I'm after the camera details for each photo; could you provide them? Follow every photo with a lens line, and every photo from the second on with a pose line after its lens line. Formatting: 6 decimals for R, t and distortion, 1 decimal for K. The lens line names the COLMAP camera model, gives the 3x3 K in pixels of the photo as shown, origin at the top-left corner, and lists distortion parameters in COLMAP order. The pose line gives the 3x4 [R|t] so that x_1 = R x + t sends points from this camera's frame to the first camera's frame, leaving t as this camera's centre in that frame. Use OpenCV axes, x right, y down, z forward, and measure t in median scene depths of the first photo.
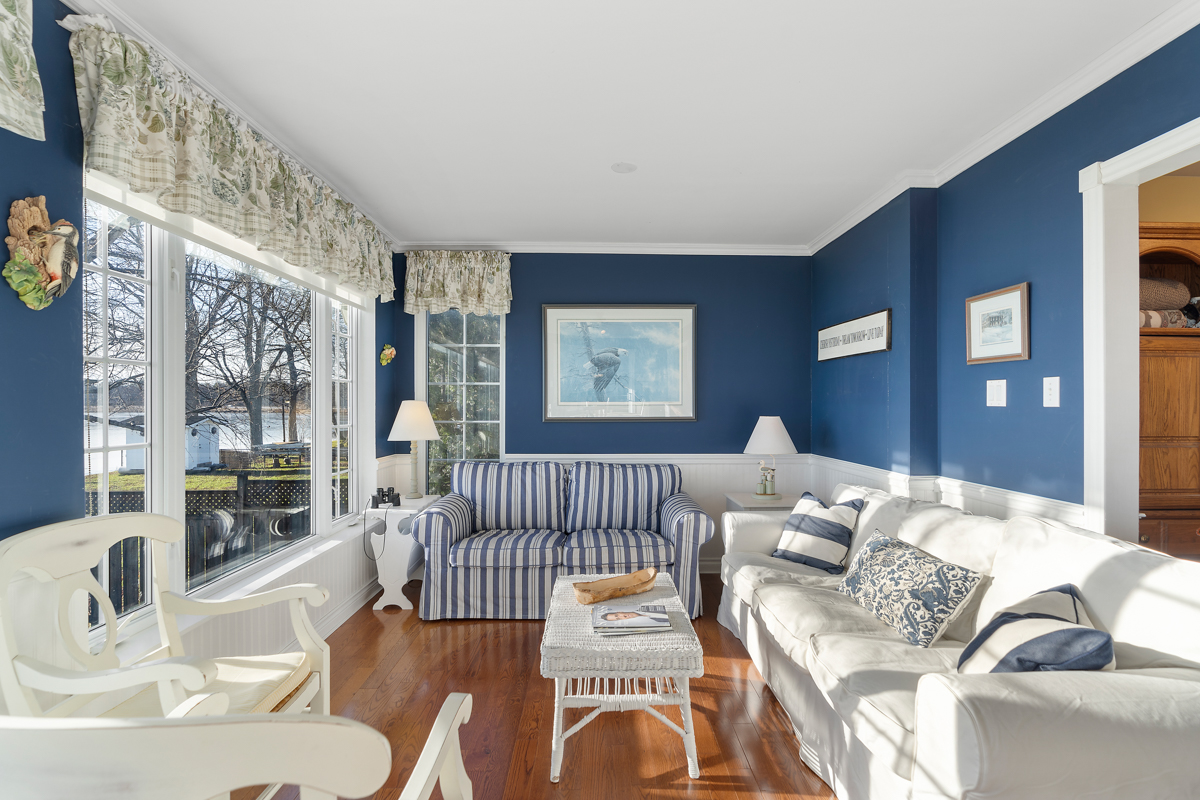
lens RADIAL K [[541.7, 0, 600.7], [0, 541.7, 407.8], [0, 0, 1]] dist [-0.005058, 0.000192]
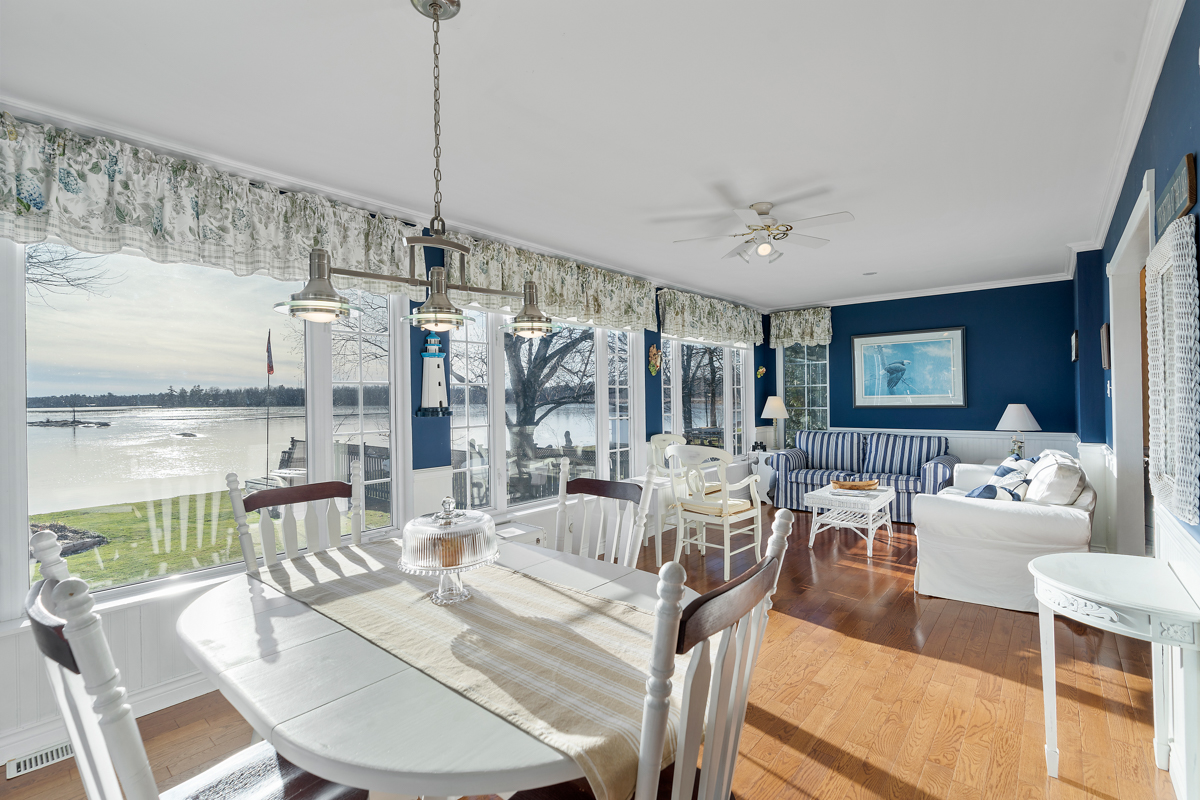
lens RADIAL K [[541.7, 0, 598.9], [0, 541.7, 399.0], [0, 0, 1]] dist [-0.005058, 0.000192]
pose [[0.748968, -0.011286, -0.662510, 0.420208], [0.012513, 0.999918, -0.002888, -0.006937], [0.662488, -0.006127, 0.749048, -0.760924]]
